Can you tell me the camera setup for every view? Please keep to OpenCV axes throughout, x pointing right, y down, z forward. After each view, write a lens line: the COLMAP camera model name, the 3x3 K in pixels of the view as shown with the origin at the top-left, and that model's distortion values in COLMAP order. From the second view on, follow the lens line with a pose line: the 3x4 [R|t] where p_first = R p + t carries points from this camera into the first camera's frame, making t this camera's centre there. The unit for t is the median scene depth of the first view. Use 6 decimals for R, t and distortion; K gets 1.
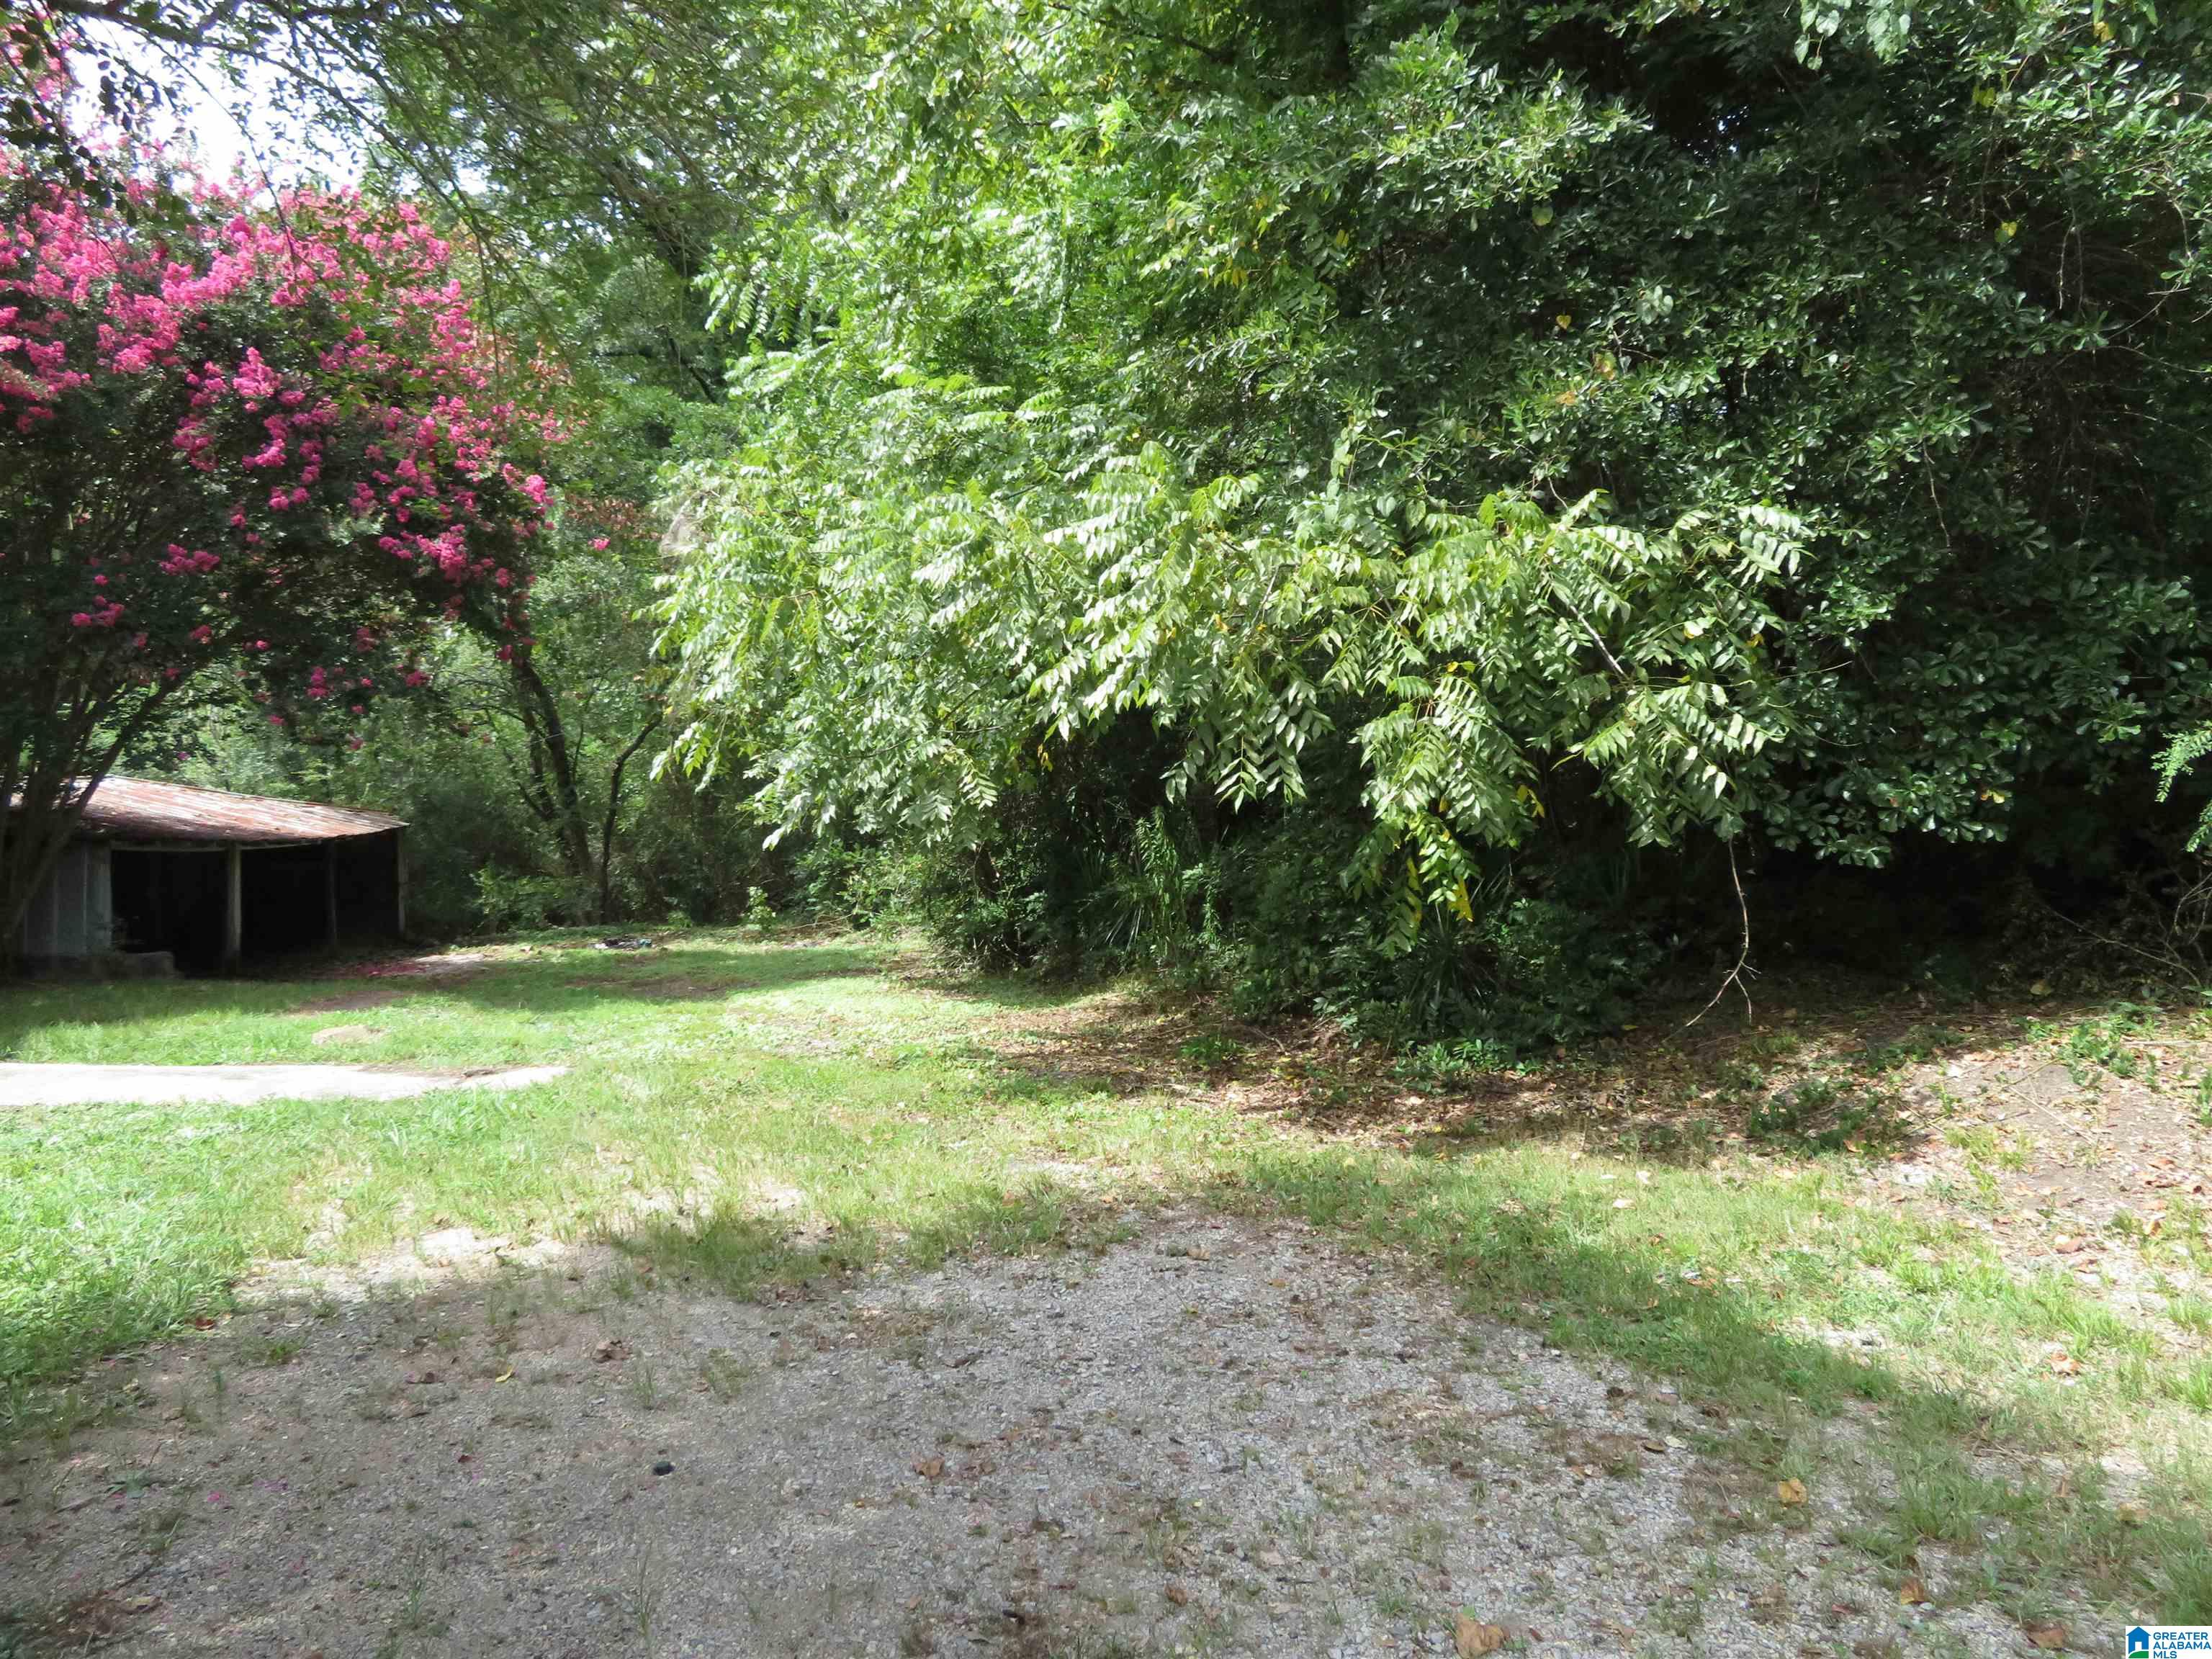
lens RADIAL K [[1578.8, 0, 1101.0], [0, 1578.8, 815.1], [0, 0, 1]] dist [-0.013687, 0.012849]
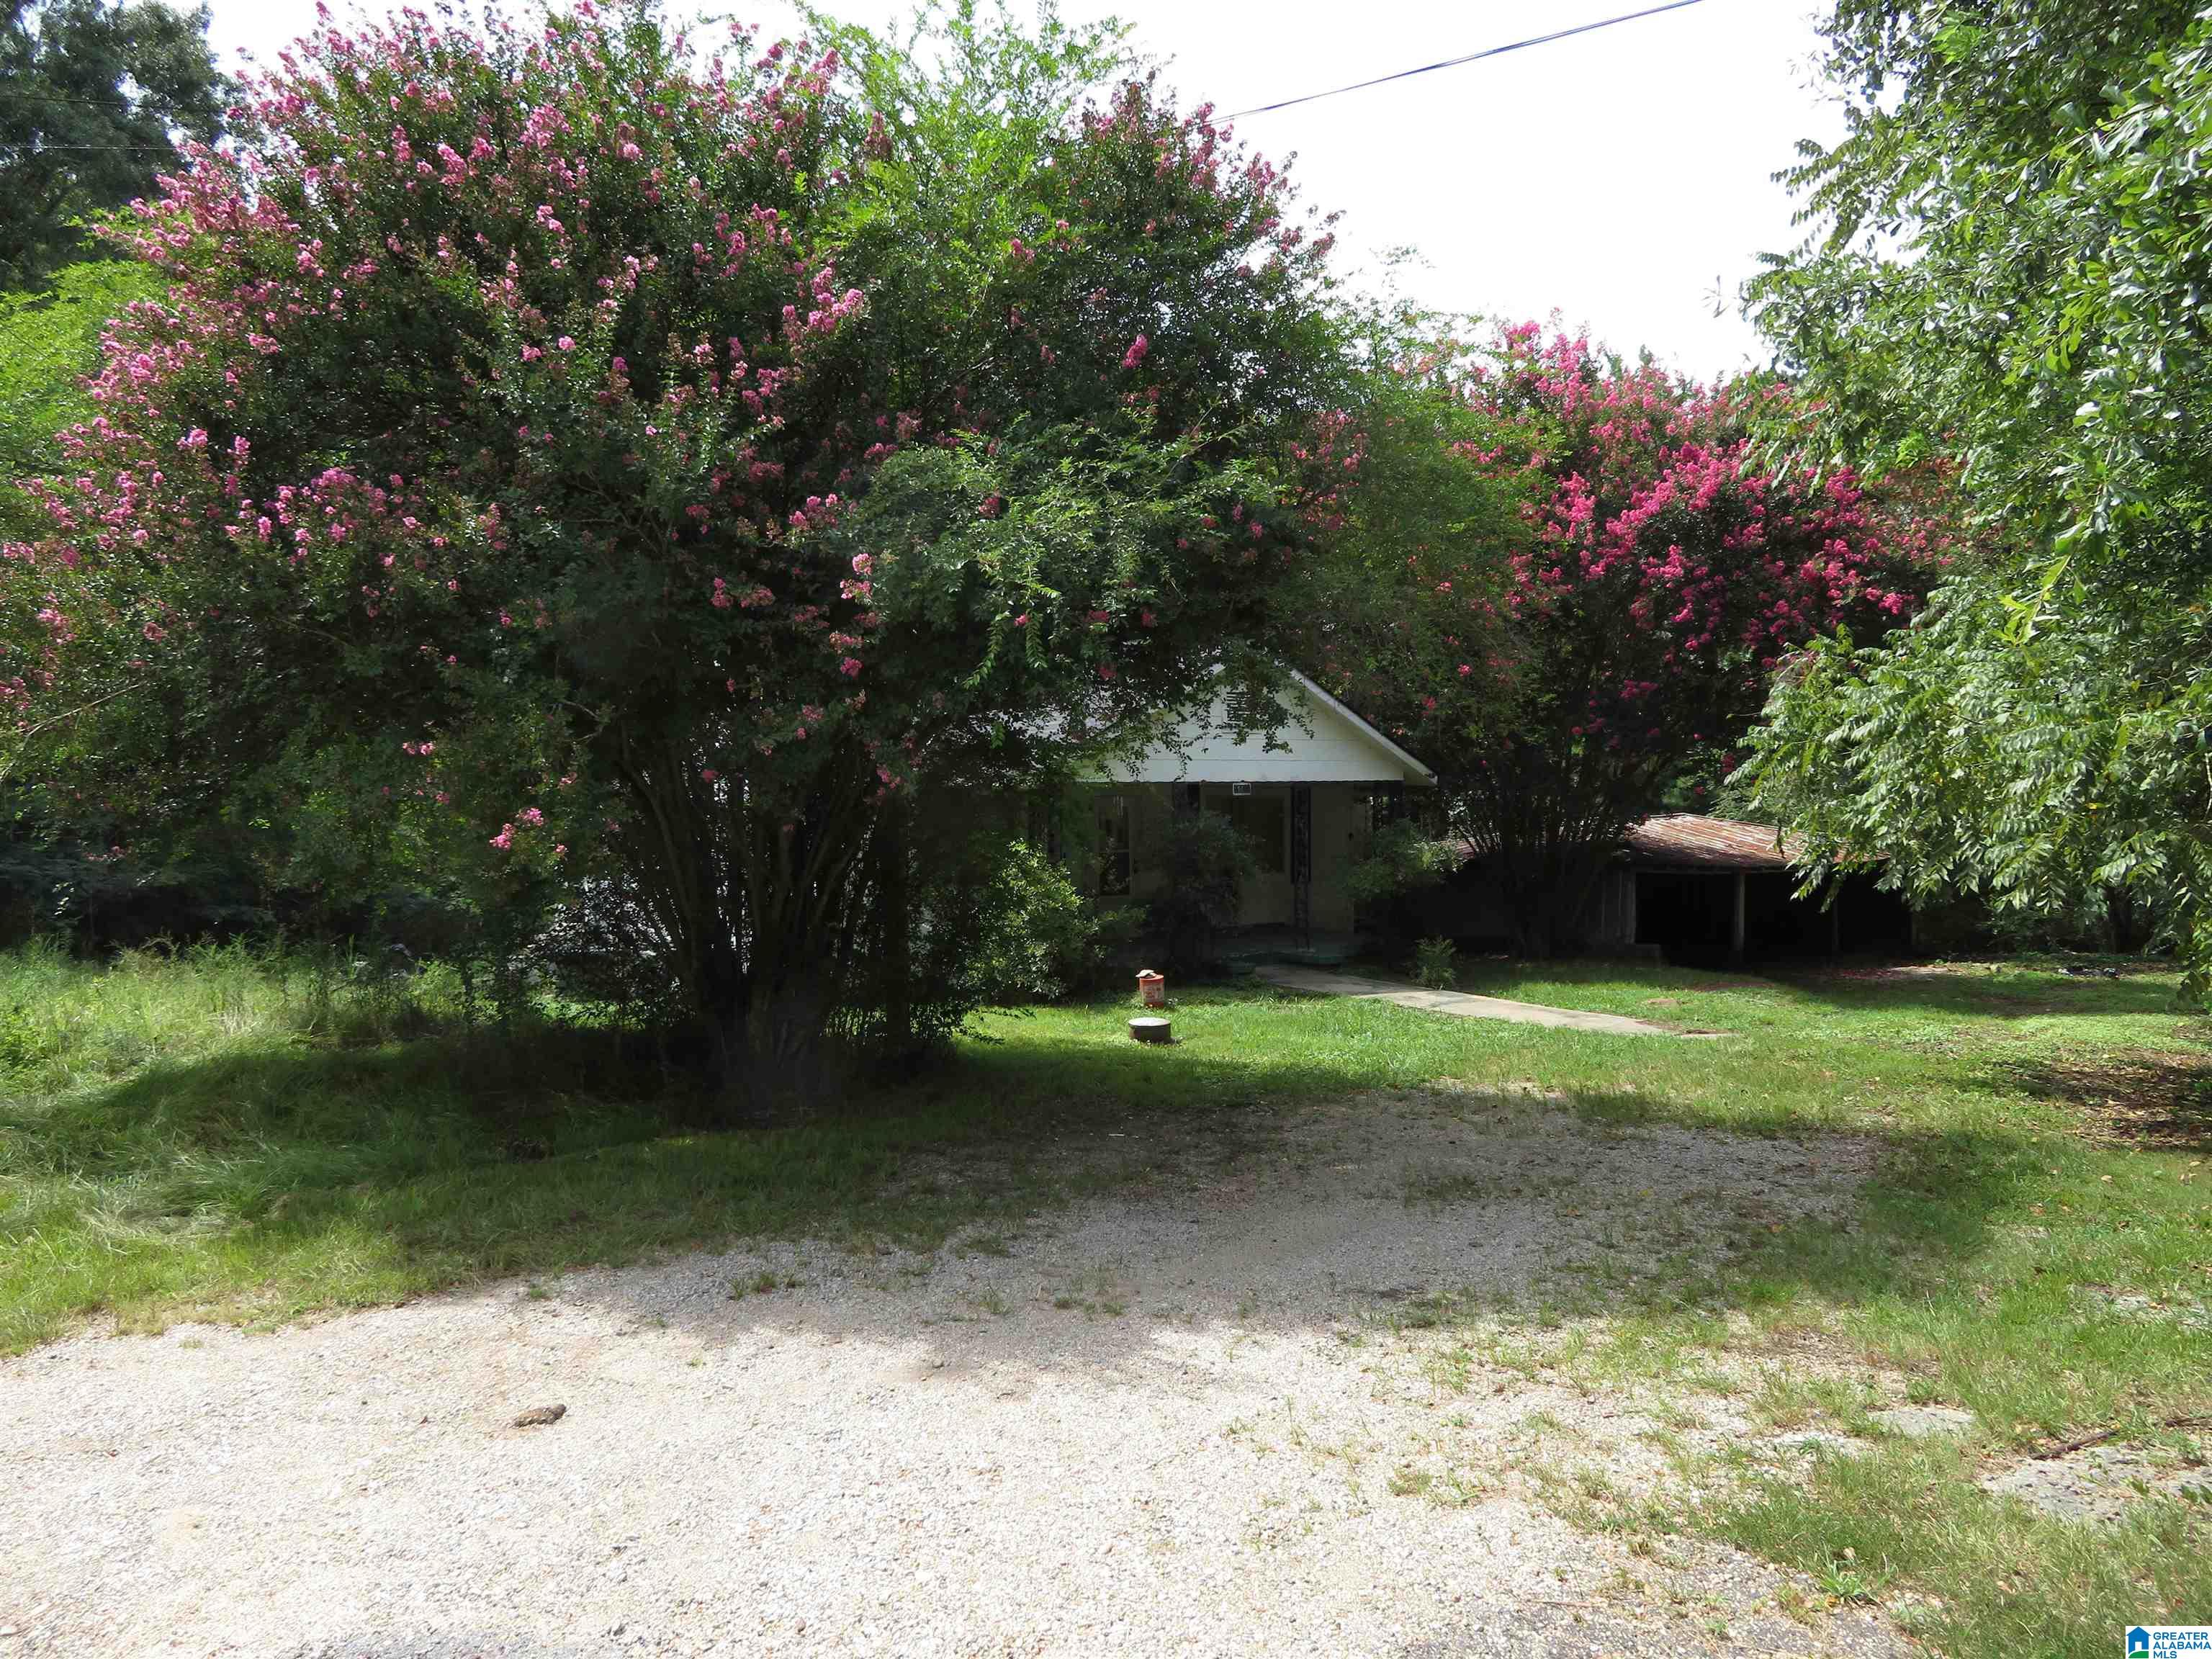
lens RADIAL K [[1578.8, 0, 1088.8], [0, 1578.8, 839.4], [0, 0, 1]] dist [-0.013687, 0.012849]
pose [[0.515334, 0.018307, -0.856794, 0.276463], [-0.006689, 0.999827, 0.017340, -0.023244], [0.856963, -0.003205, 0.515368, -0.148671]]
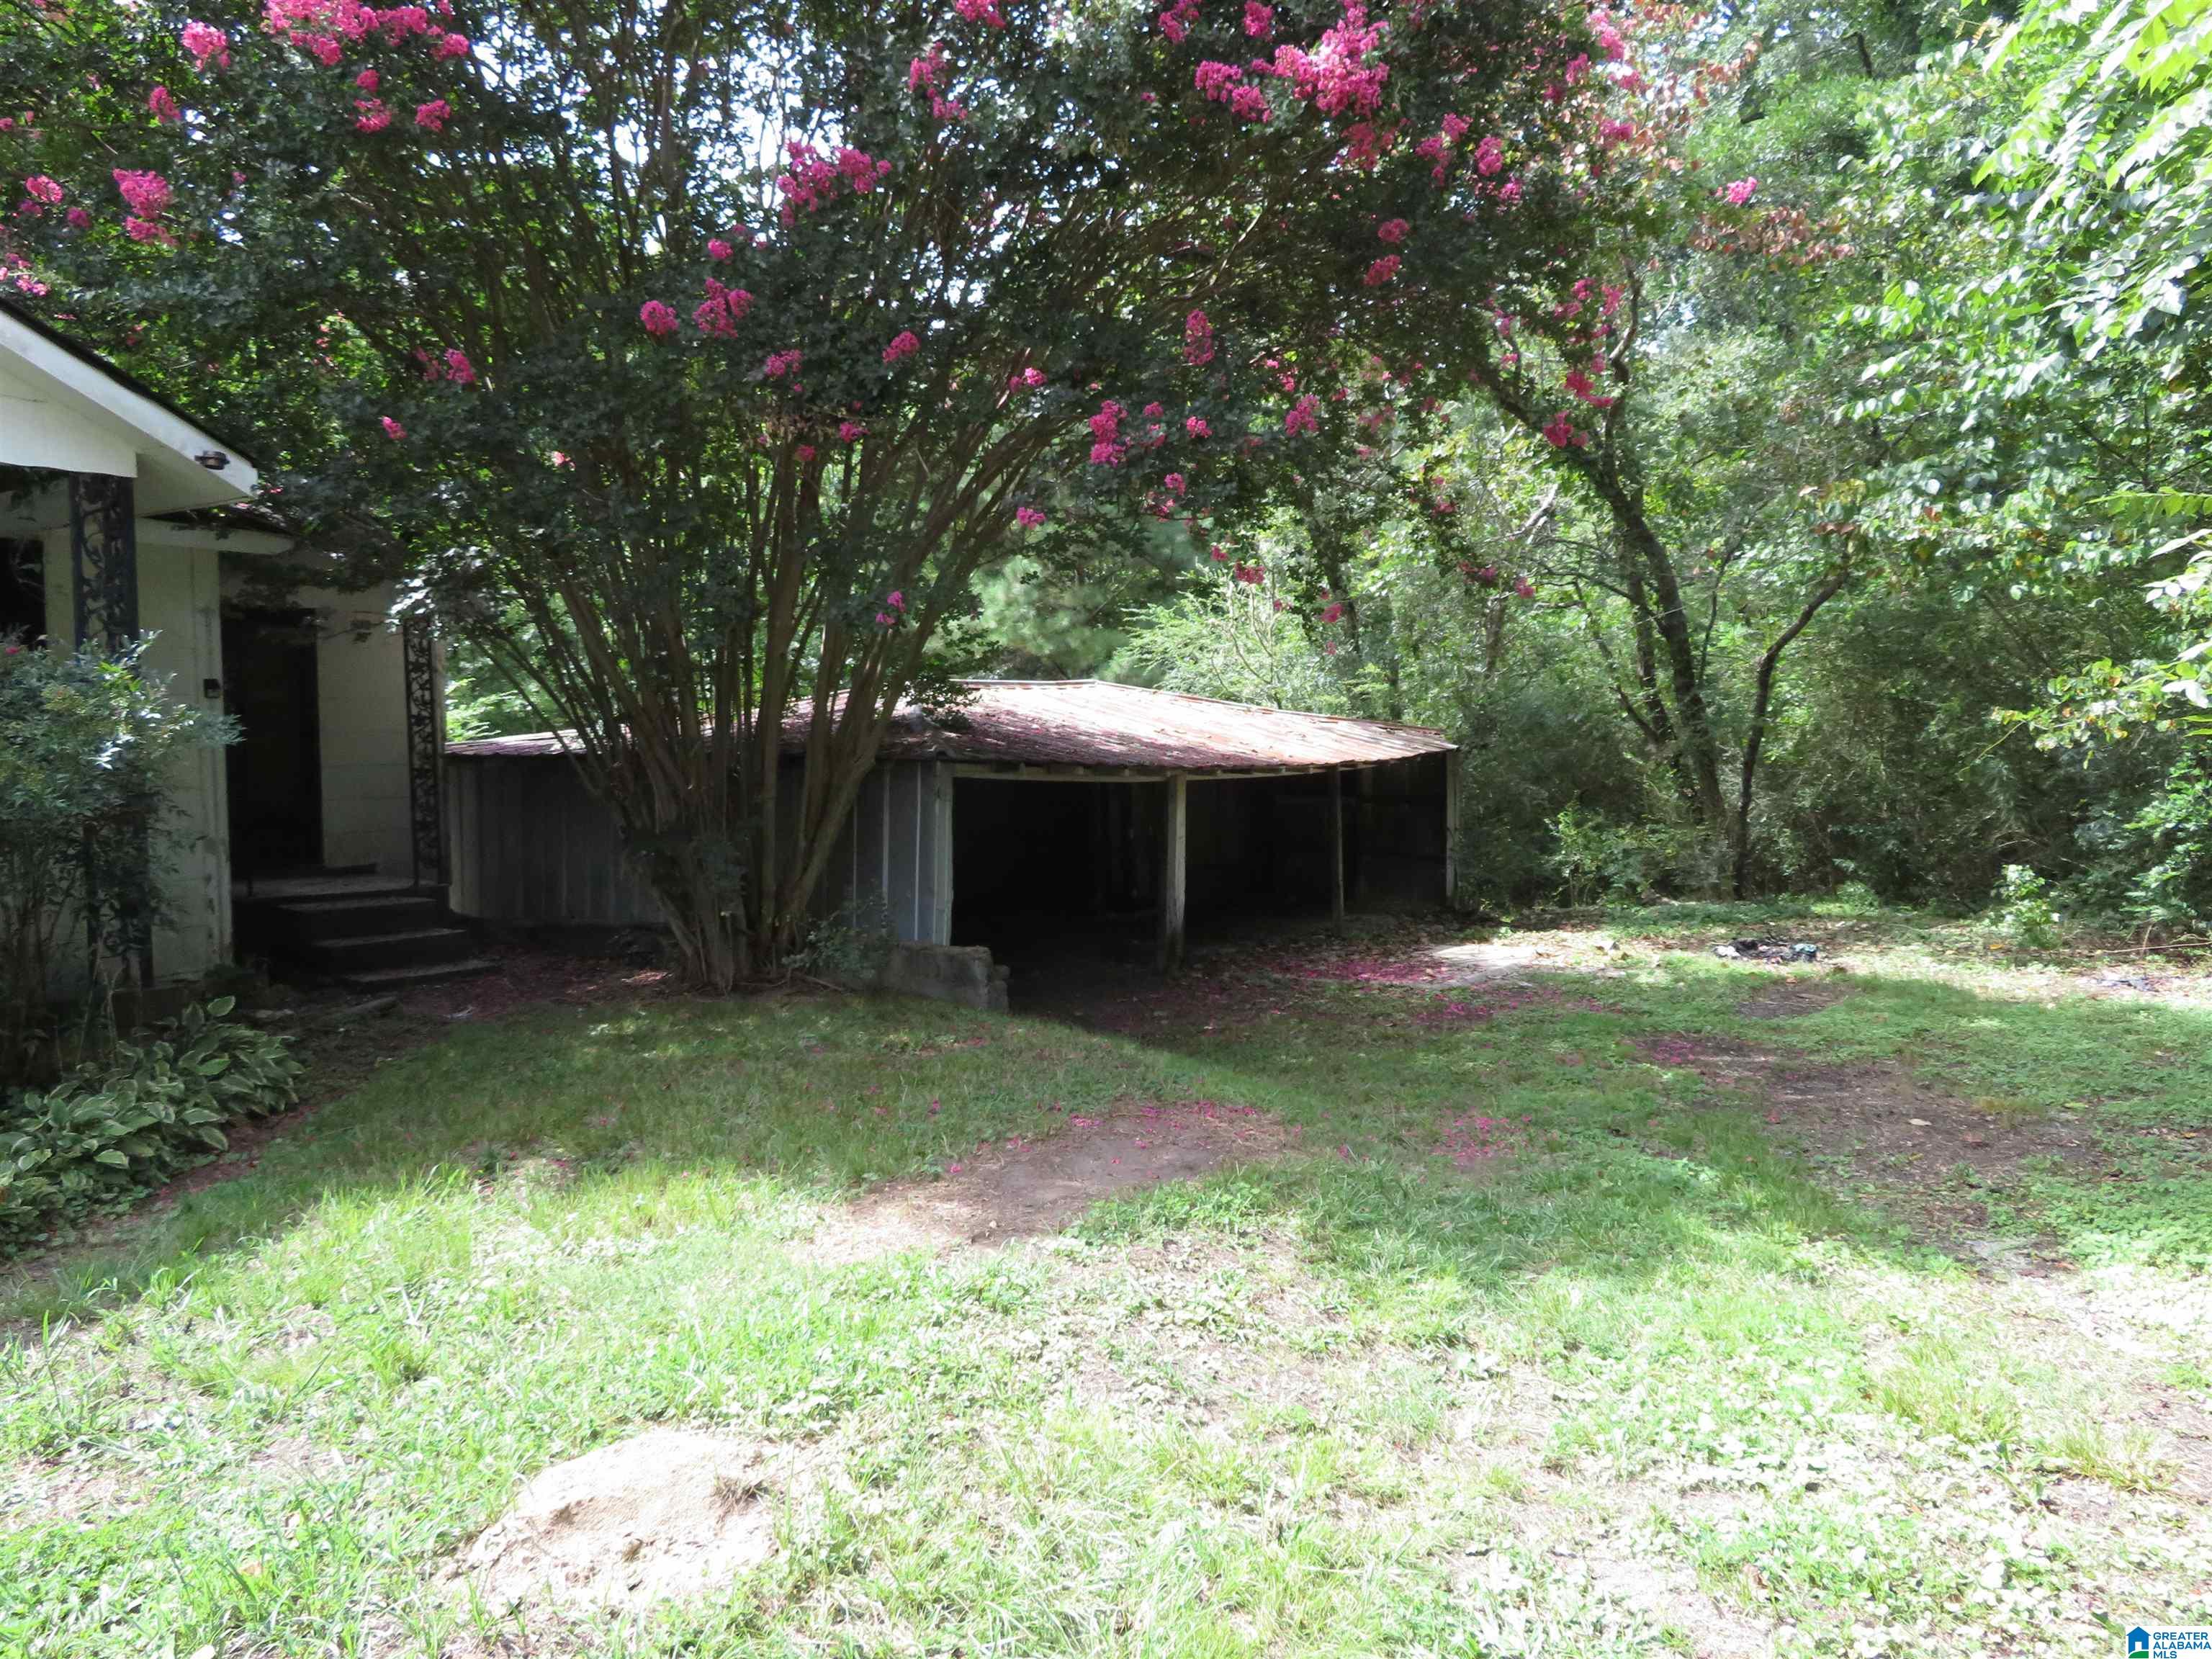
lens RADIAL K [[1578.8, 0, 1115.4], [0, 1578.8, 851.4], [0, 0, 1]] dist [-0.013687, 0.012849]
pose [[0.770867, 0.047574, -0.635217, -0.120571], [-0.004218, 0.997567, 0.069594, 0.004603], [0.636982, -0.050968, 0.769192, 0.401774]]
